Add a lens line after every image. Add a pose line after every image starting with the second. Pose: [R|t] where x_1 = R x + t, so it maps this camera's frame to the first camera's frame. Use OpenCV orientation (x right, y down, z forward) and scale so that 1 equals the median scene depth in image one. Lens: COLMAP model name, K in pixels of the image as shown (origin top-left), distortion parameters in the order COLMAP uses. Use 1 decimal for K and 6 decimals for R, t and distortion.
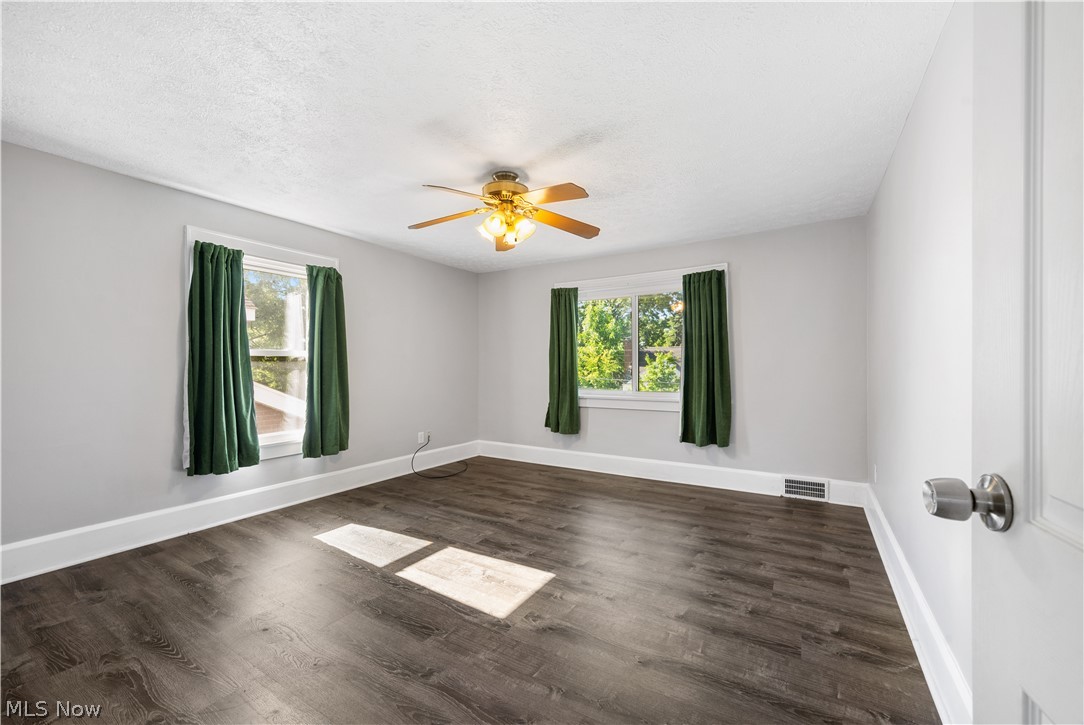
lens RADIAL K [[433.2, 0, 541.4], [0, 433.2, 365.6], [0, 0, 1]] dist [0.004142, -0.000125]
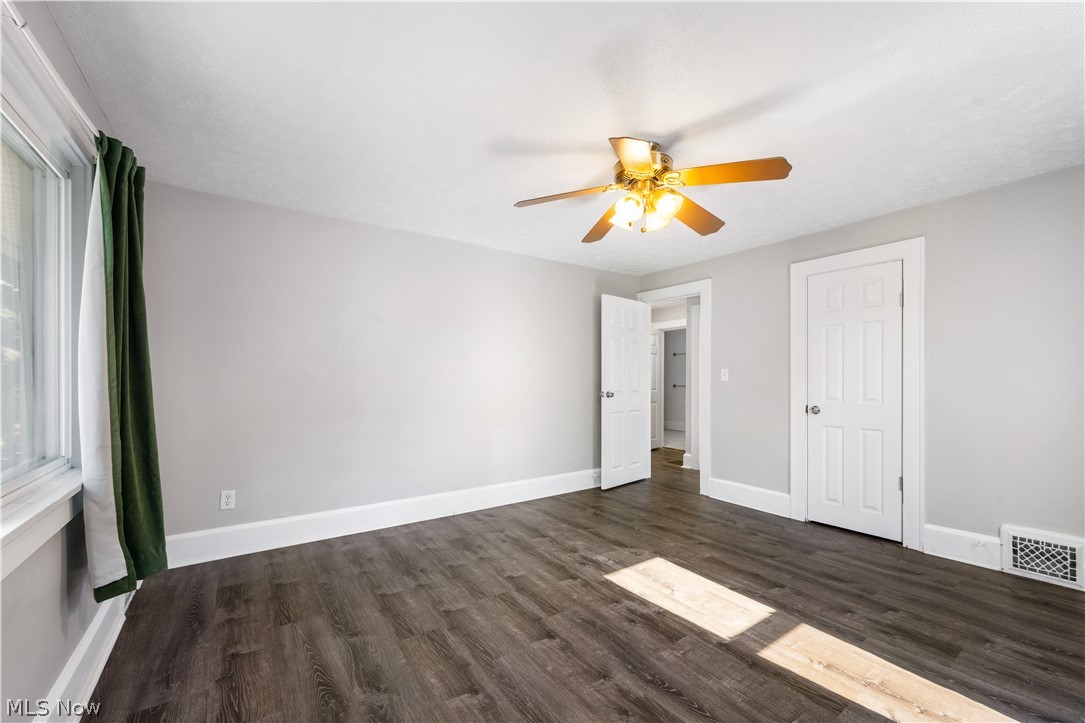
lens RADIAL K [[433.6, 0, 543.1], [0, 433.6, 371.5], [0, 0, 1]] dist [0.004142, -0.000125]
pose [[-0.919126, 0.013778, 0.393722, -0.231053], [0.010160, 0.999885, -0.011272, -0.007075], [-0.393832, -0.006361, -0.919160, 1.822180]]
